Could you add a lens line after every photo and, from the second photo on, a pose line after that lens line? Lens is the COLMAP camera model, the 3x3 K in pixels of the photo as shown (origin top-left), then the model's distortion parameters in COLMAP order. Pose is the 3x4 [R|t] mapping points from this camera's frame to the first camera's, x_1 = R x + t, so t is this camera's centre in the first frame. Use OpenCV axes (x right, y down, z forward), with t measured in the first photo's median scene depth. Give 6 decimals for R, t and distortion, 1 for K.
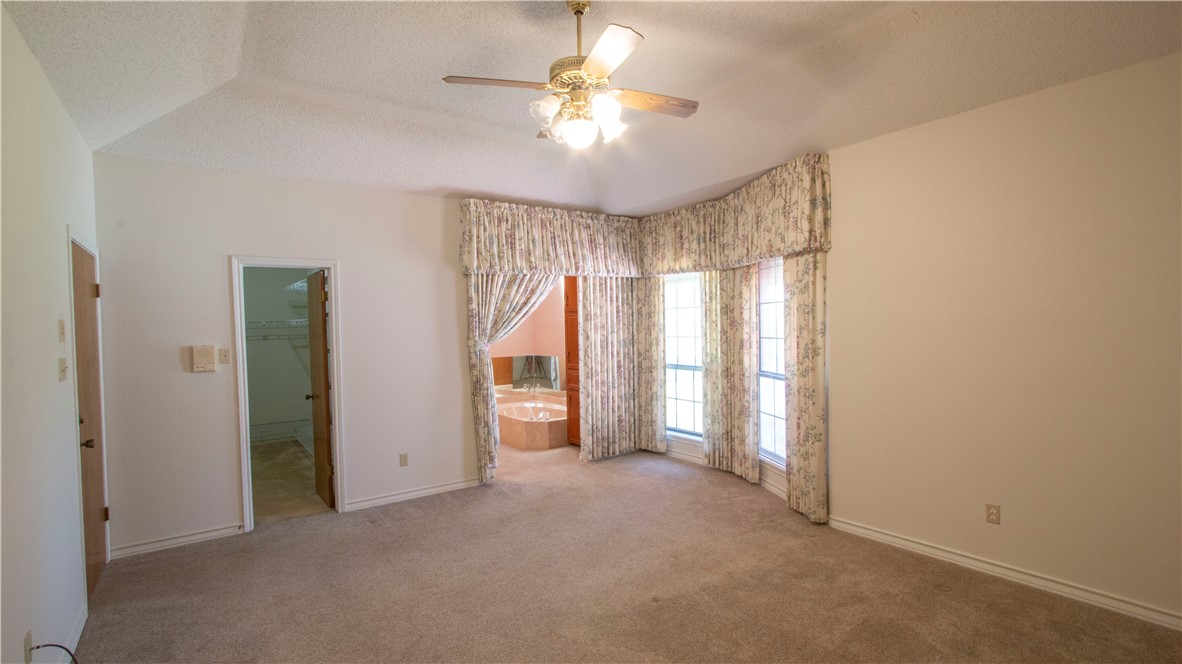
lens RADIAL K [[541.4, 0, 600.0], [0, 541.4, 337.5], [0, 0, 1]] dist [-0.020596, 0.006110]
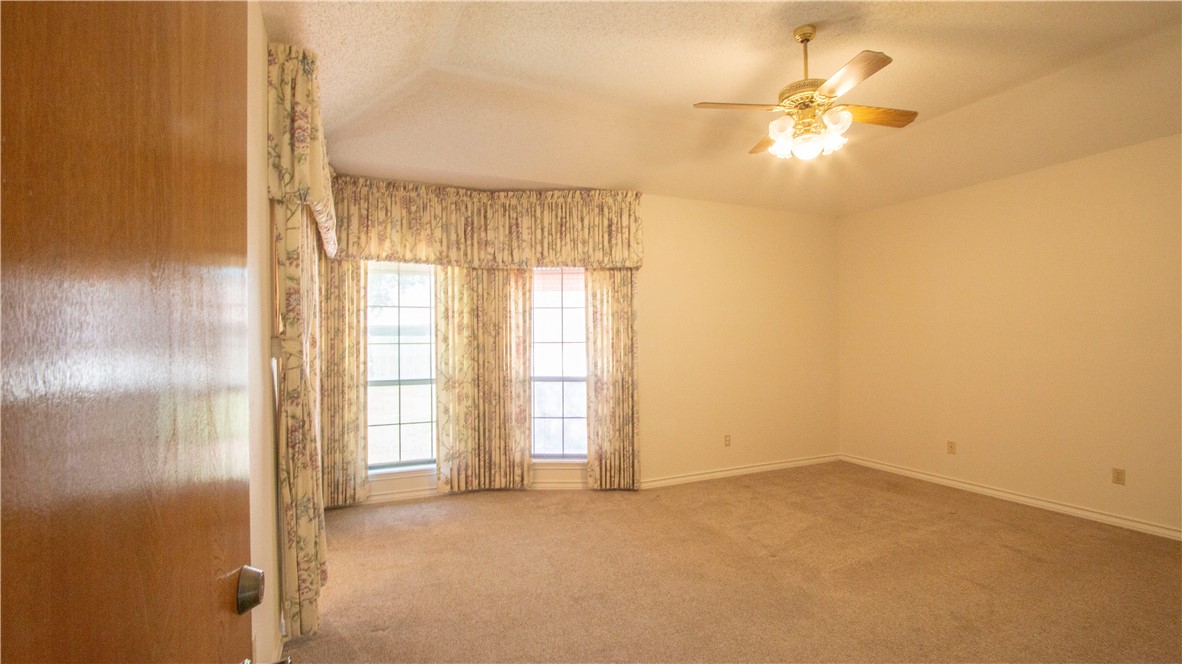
lens RADIAL K [[541.4, 0, 600.0], [0, 541.4, 337.5], [0, 0, 1]] dist [-0.020596, 0.006110]
pose [[0.205816, 0.017895, 0.978427, -0.600629], [0.024189, 0.999434, -0.023367, 0.017186], [-0.978292, 0.028477, 0.205266, 0.592876]]
